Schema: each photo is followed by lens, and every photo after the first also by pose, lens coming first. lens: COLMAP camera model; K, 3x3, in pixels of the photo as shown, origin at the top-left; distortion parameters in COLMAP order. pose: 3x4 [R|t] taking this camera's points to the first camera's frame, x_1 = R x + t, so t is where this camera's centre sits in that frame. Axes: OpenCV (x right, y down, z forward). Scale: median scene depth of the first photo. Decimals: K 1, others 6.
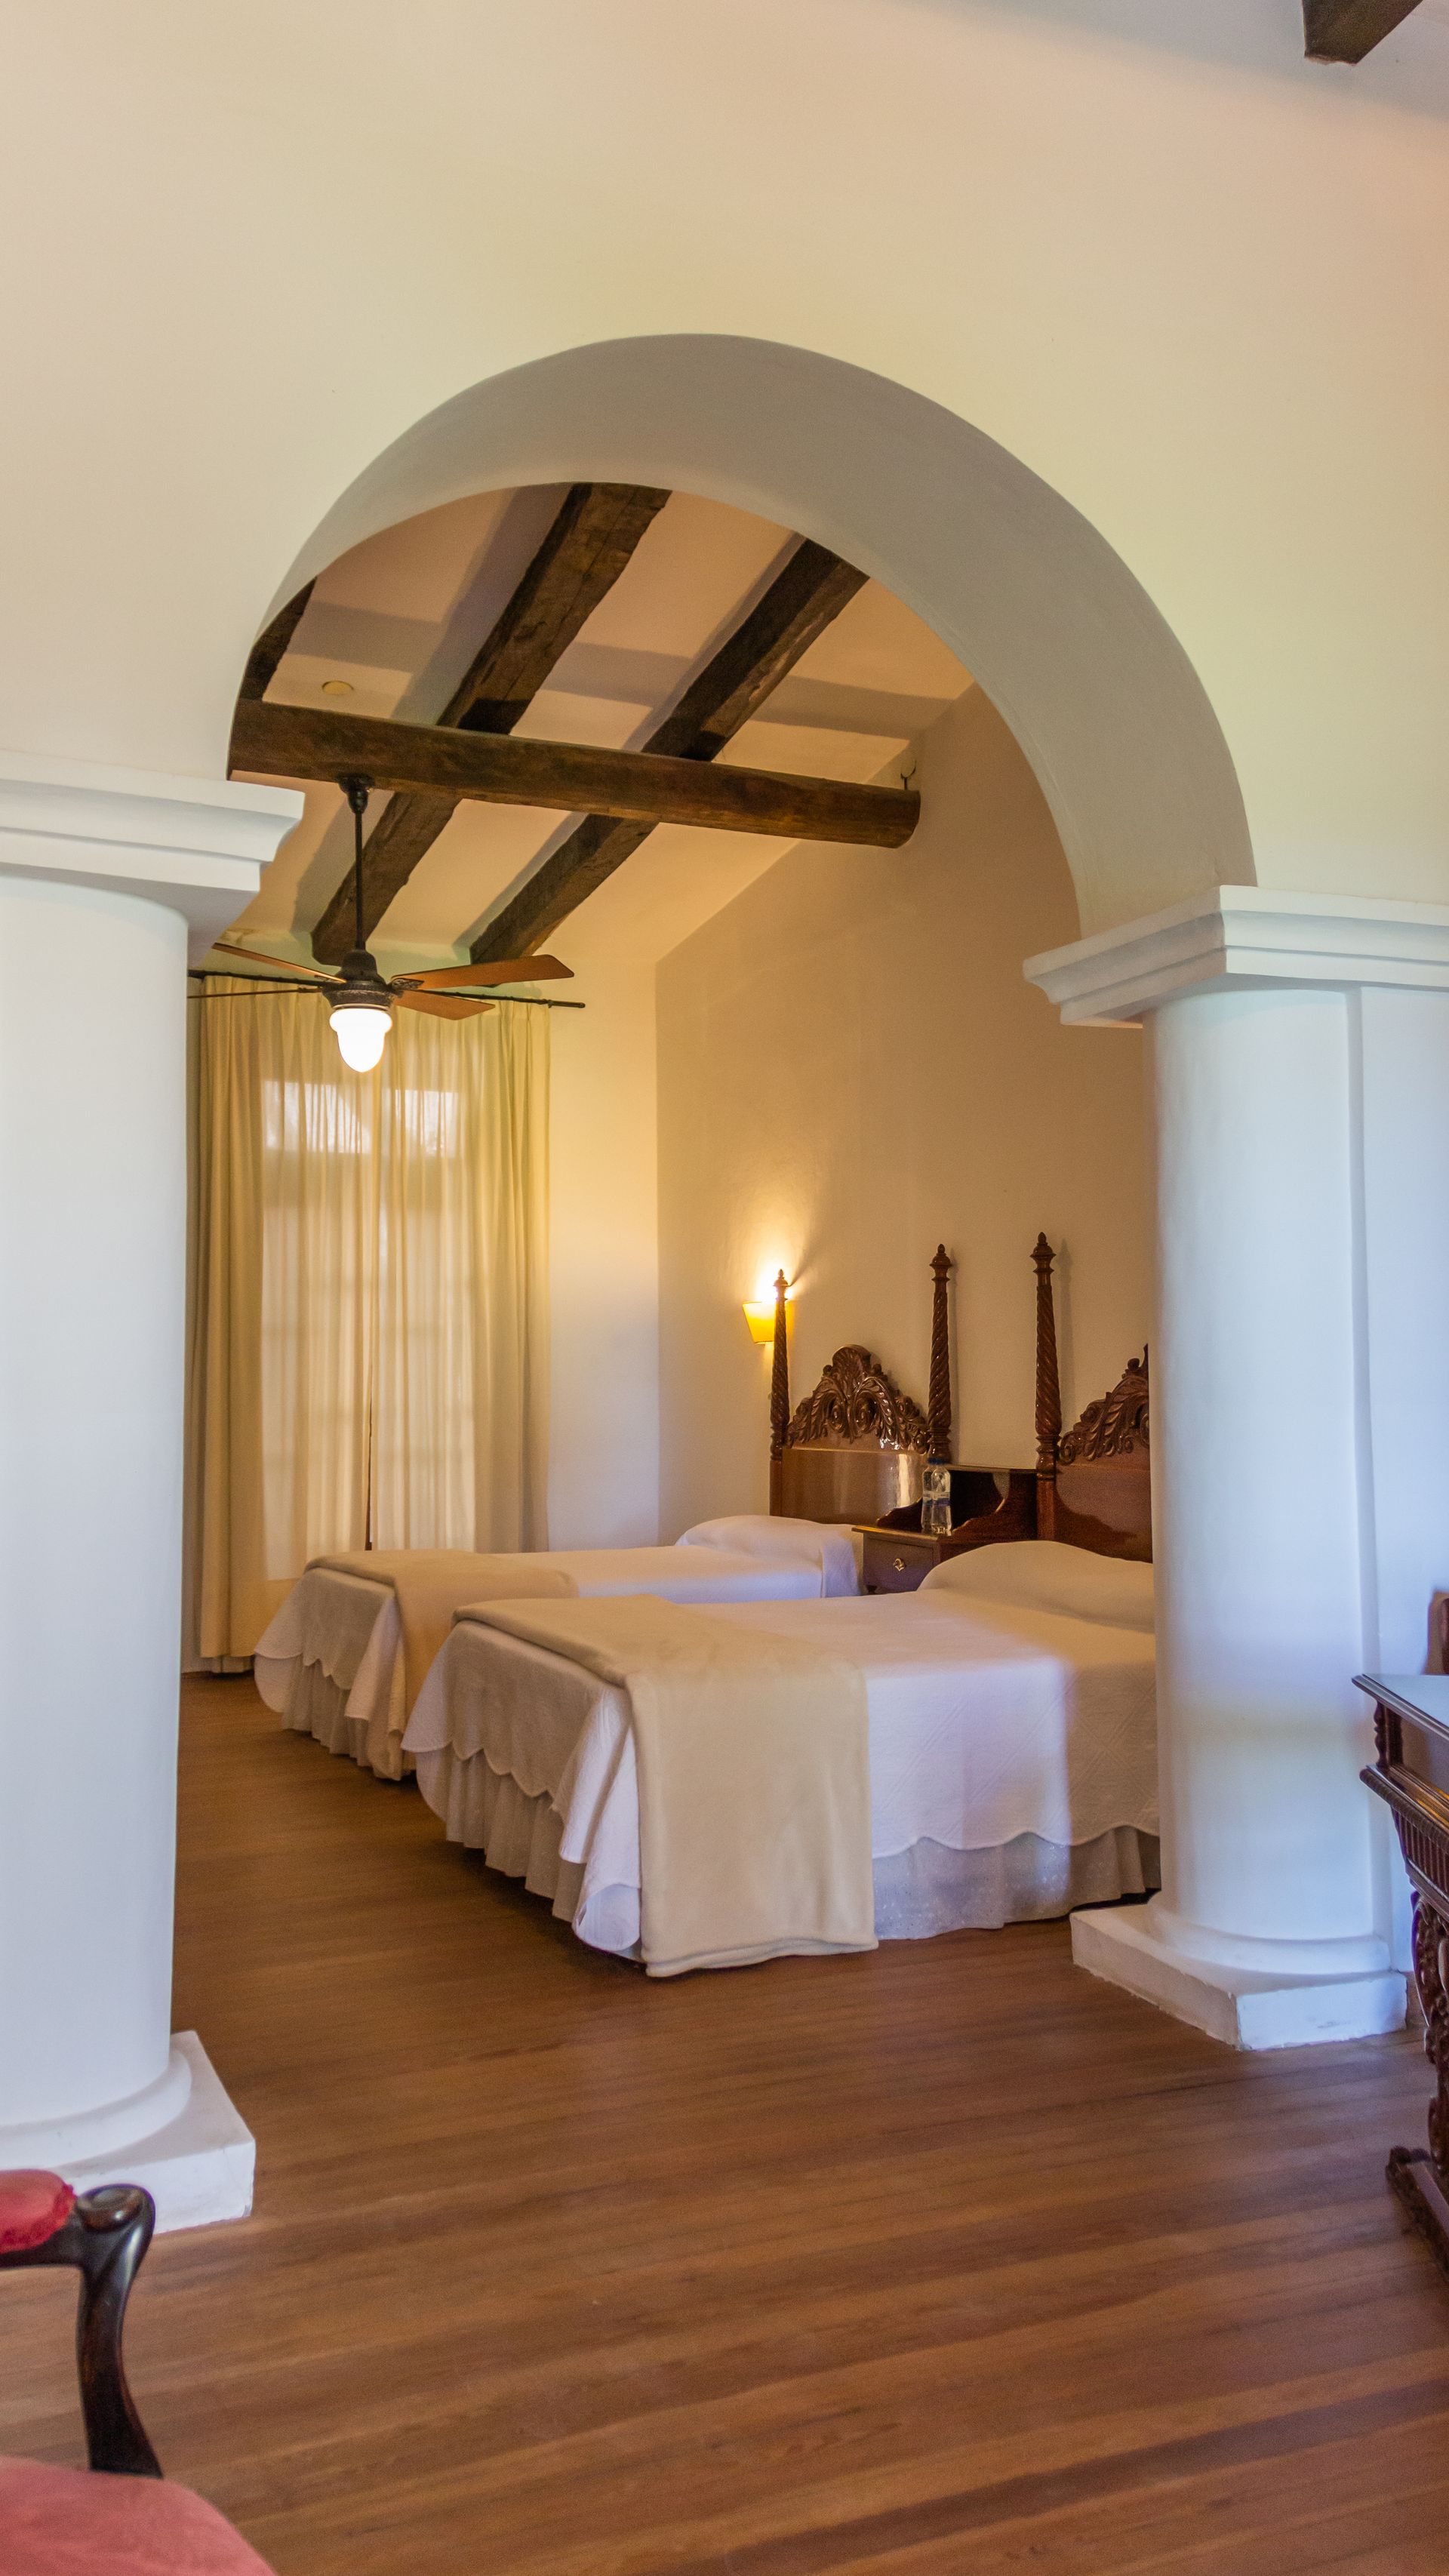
lens RADIAL K [[1899.7, 0, 724.5], [0, 1899.7, 1288.0], [0, 0, 1]] dist [0.205945, -0.183674]
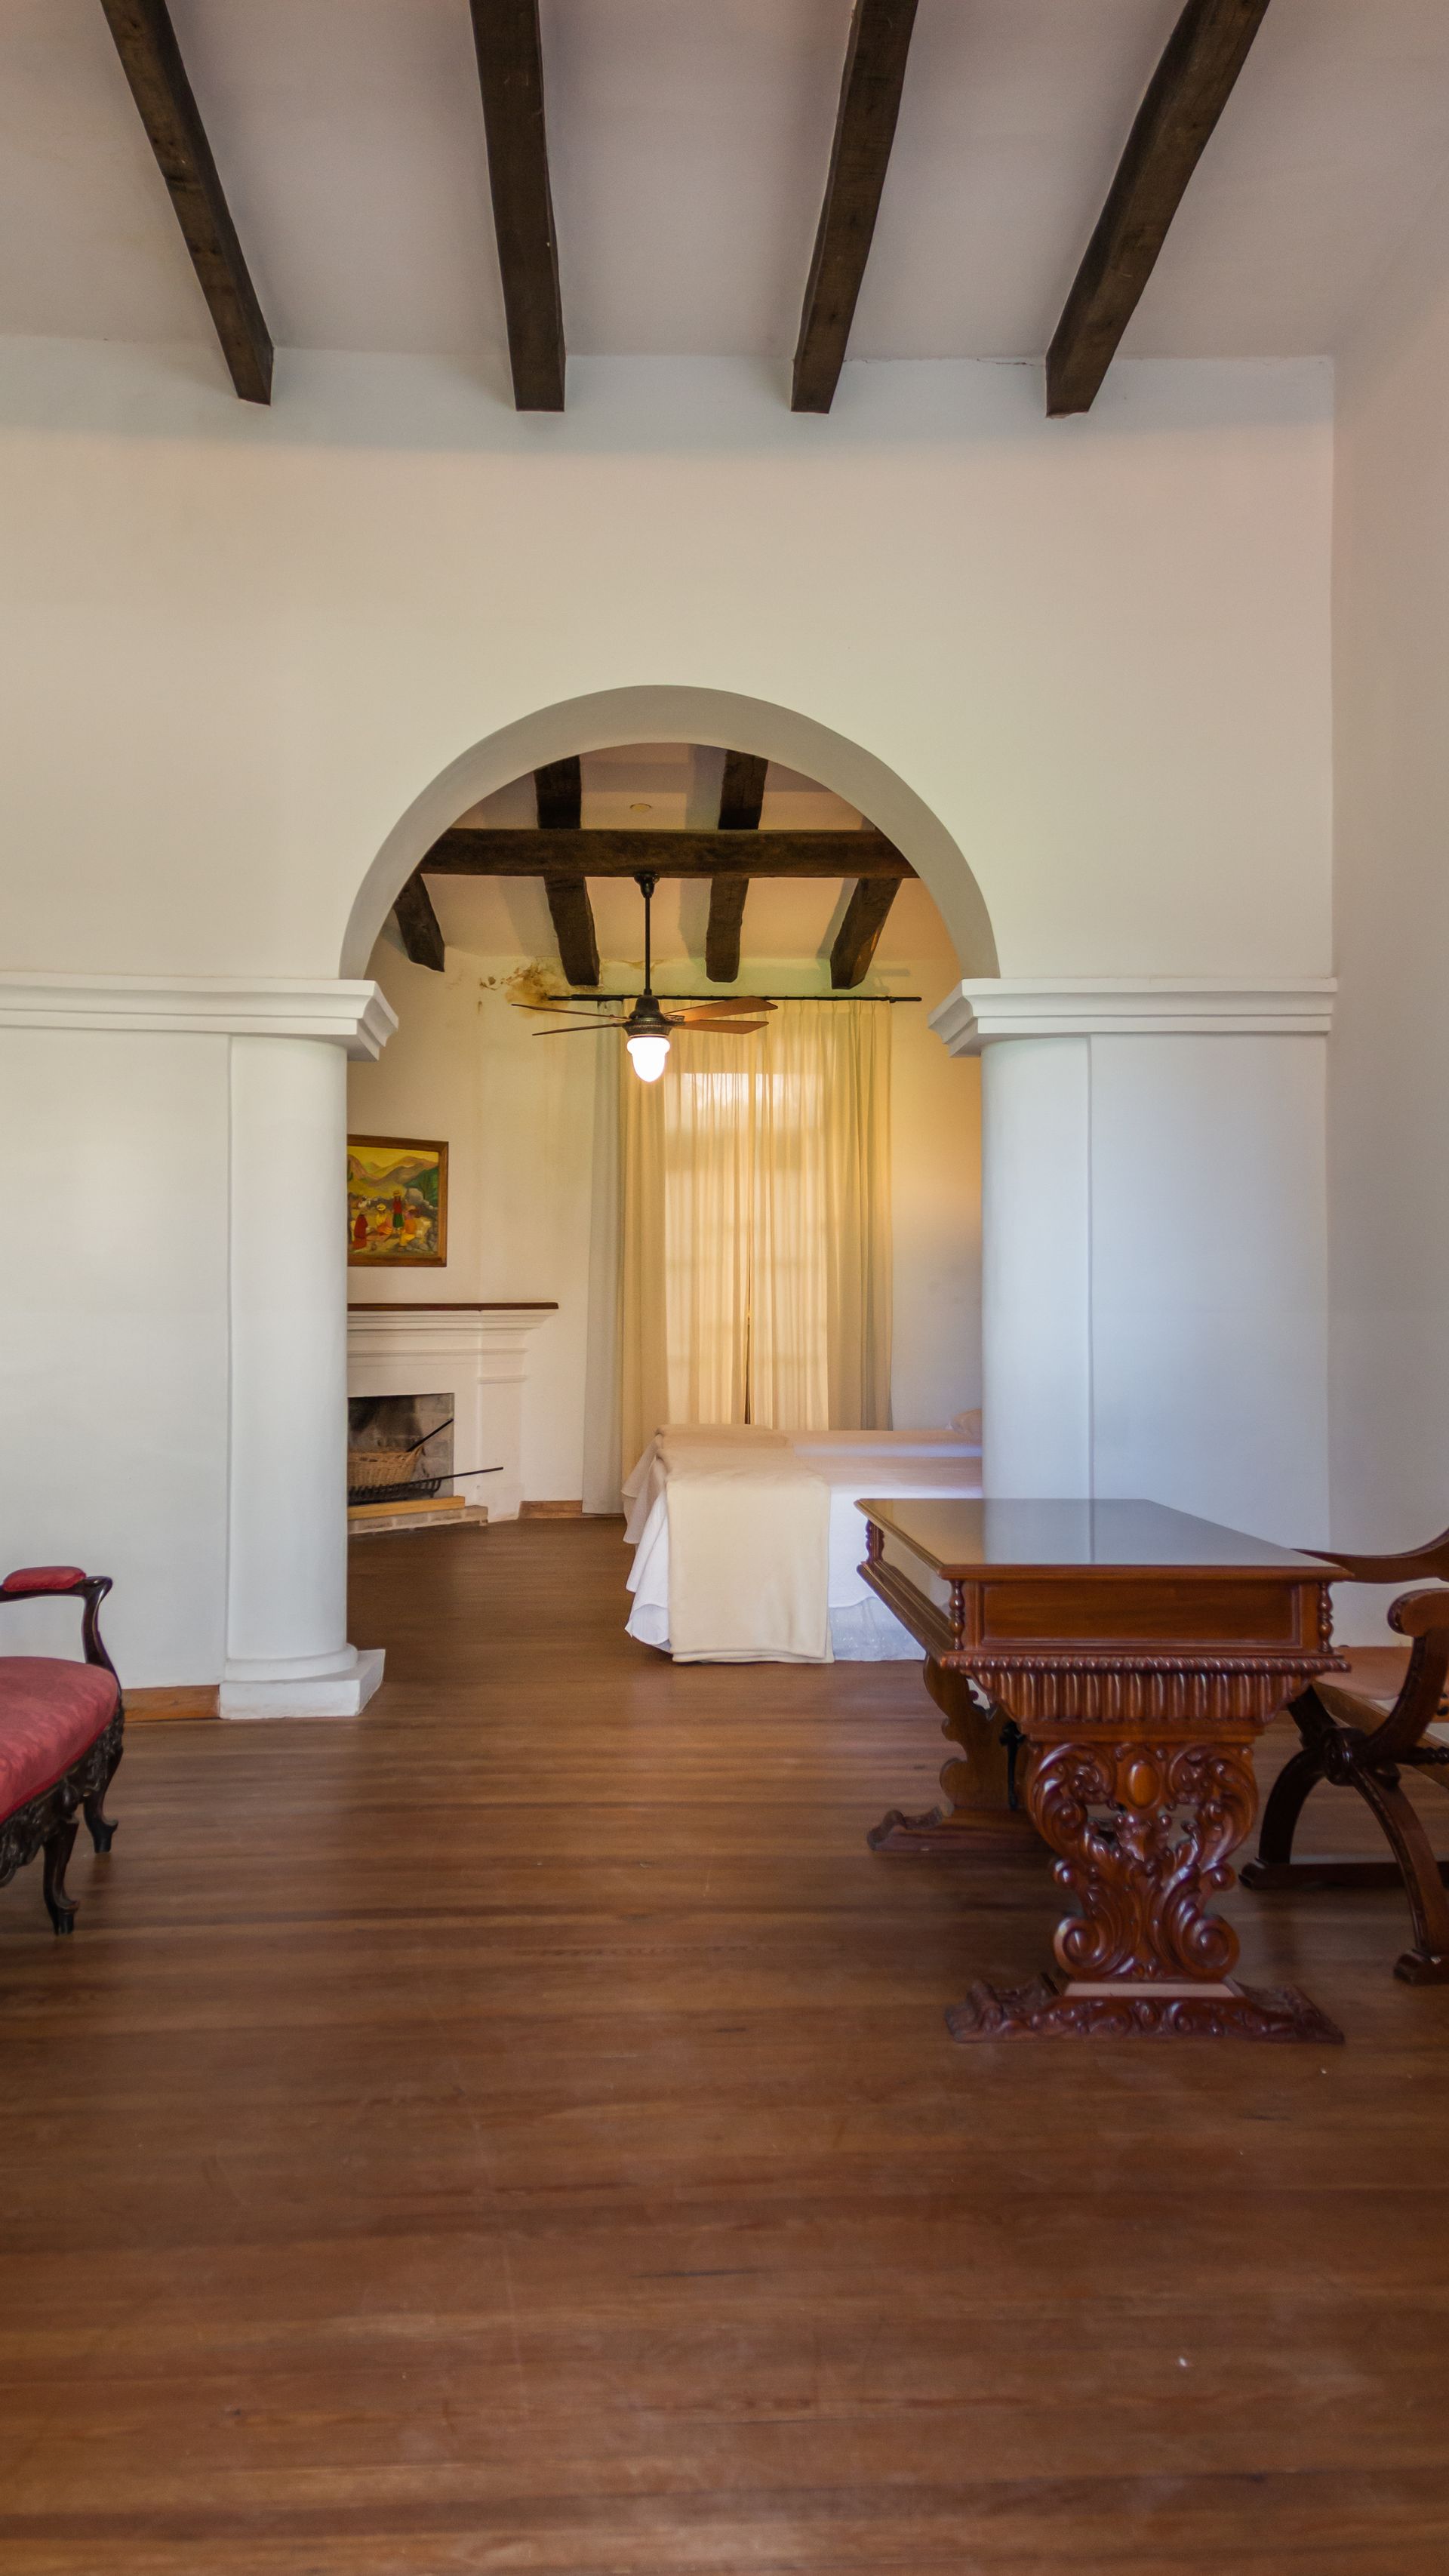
lens RADIAL K [[1899.7, 0, 724.5], [0, 1899.7, 1288.0], [0, 0, 1]] dist [0.205945, -0.183674]
pose [[0.935150, 0.003717, -0.354232, 0.361328], [0.009554, 0.999317, 0.035708, -0.009964], [0.354122, -0.036776, 0.934476, -0.300643]]
